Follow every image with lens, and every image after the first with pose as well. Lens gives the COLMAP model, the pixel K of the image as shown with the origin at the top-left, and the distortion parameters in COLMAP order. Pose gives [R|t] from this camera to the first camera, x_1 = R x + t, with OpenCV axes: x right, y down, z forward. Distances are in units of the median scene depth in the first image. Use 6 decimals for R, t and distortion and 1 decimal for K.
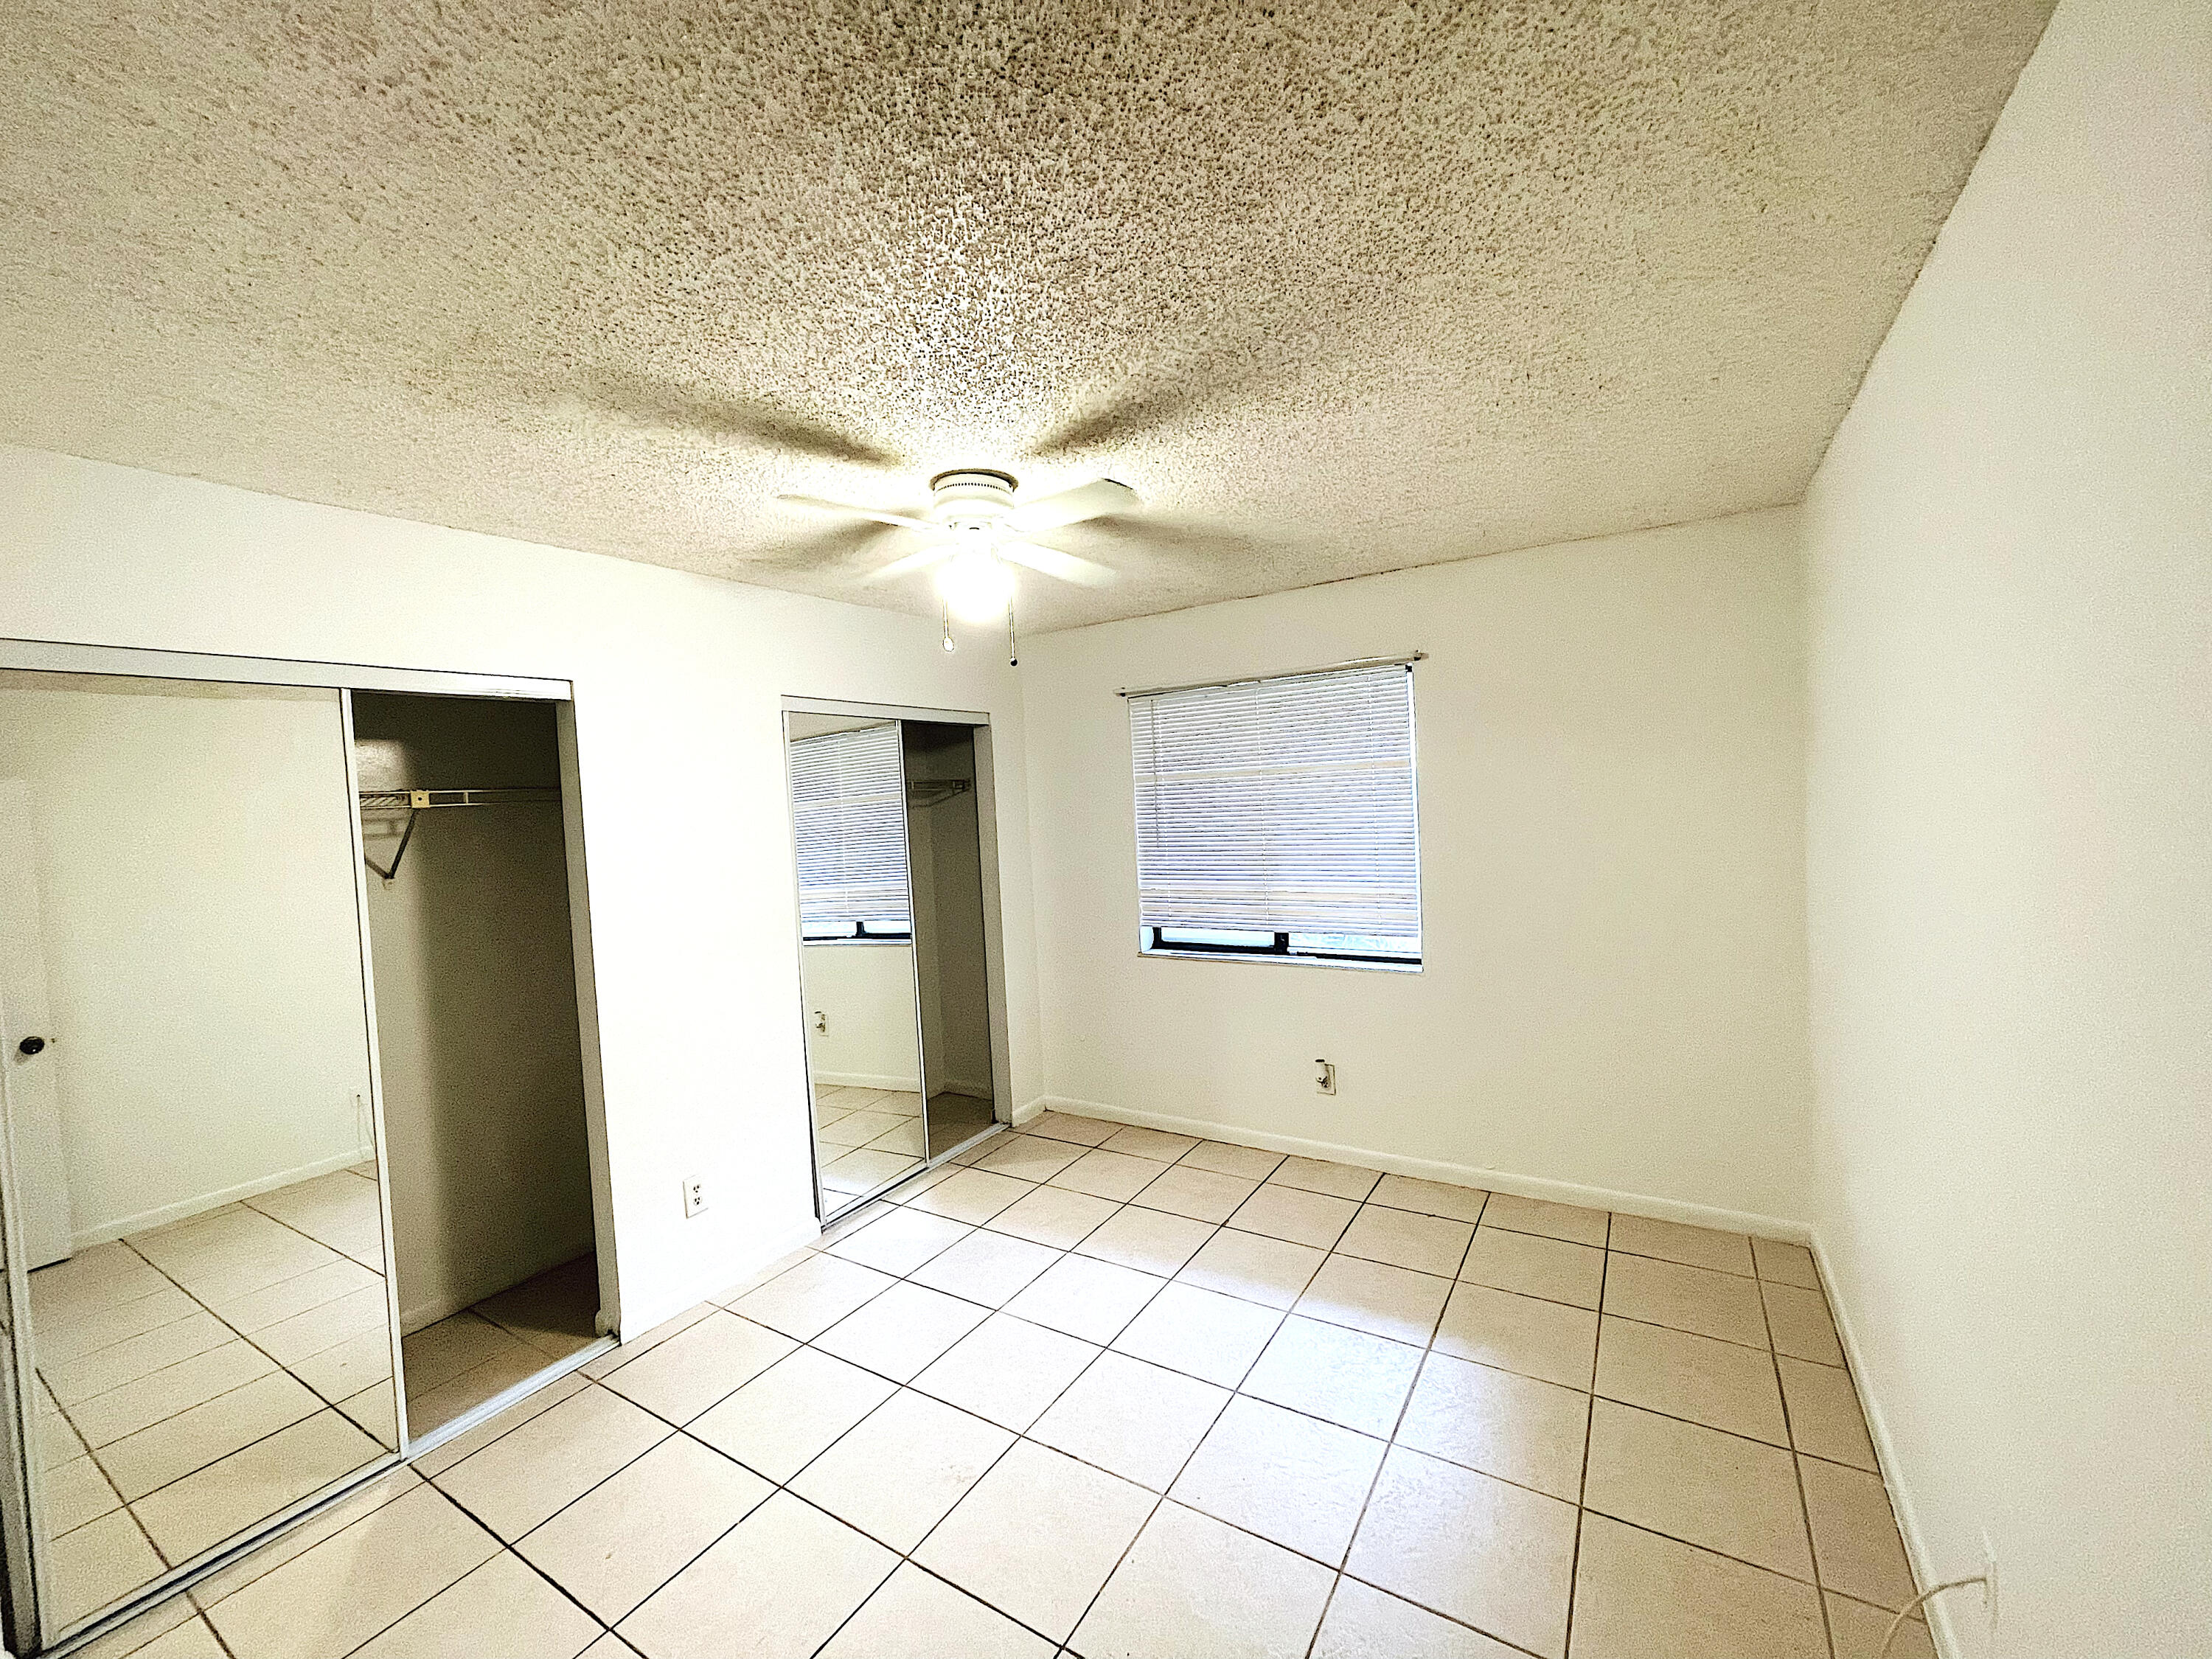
lens RADIAL K [[881.8, 0, 1106.0], [0, 881.8, 829.5], [0, 0, 1]] dist [0.002547, 0.003522]
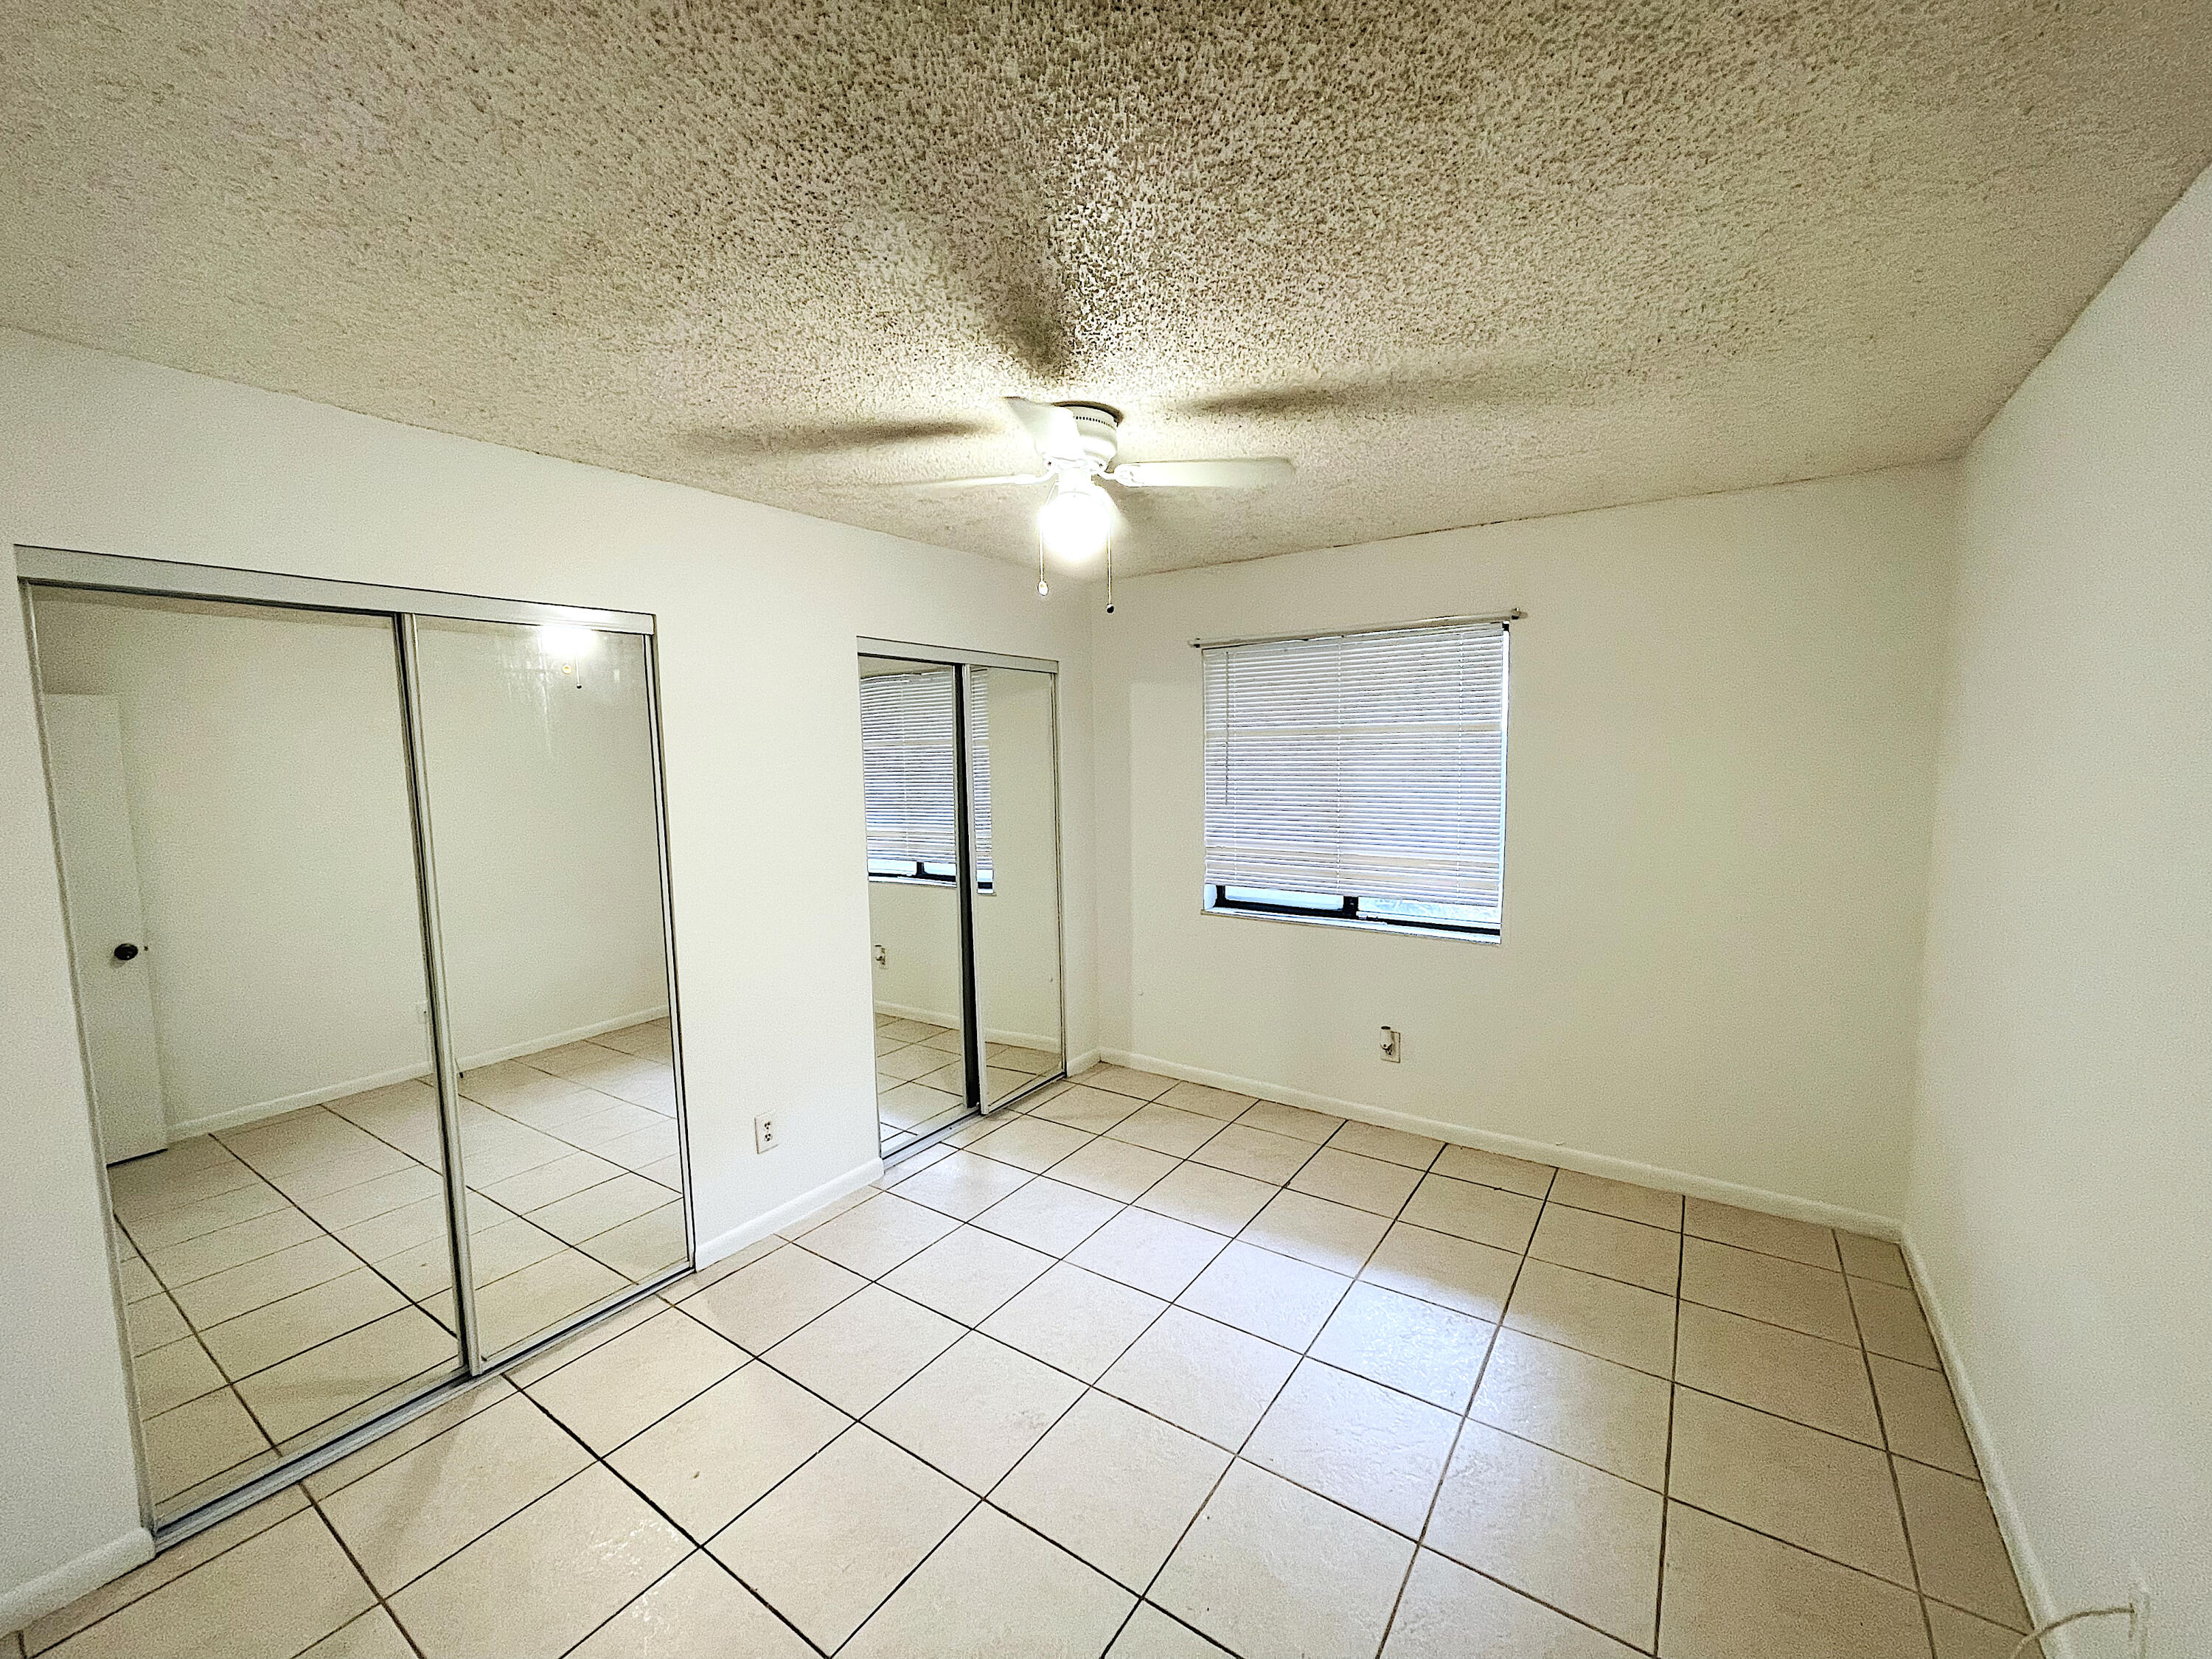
lens RADIAL K [[880.0, 0, 1106.0], [0, 880.0, 829.5], [0, 0, 1]] dist [0.010397, 0.000073]
pose [[0.998578, 0.037450, -0.037935, -0.096121], [-0.035257, 0.997755, 0.056933, -0.008336], [0.039982, -0.055515, 0.997657, 0.043210]]
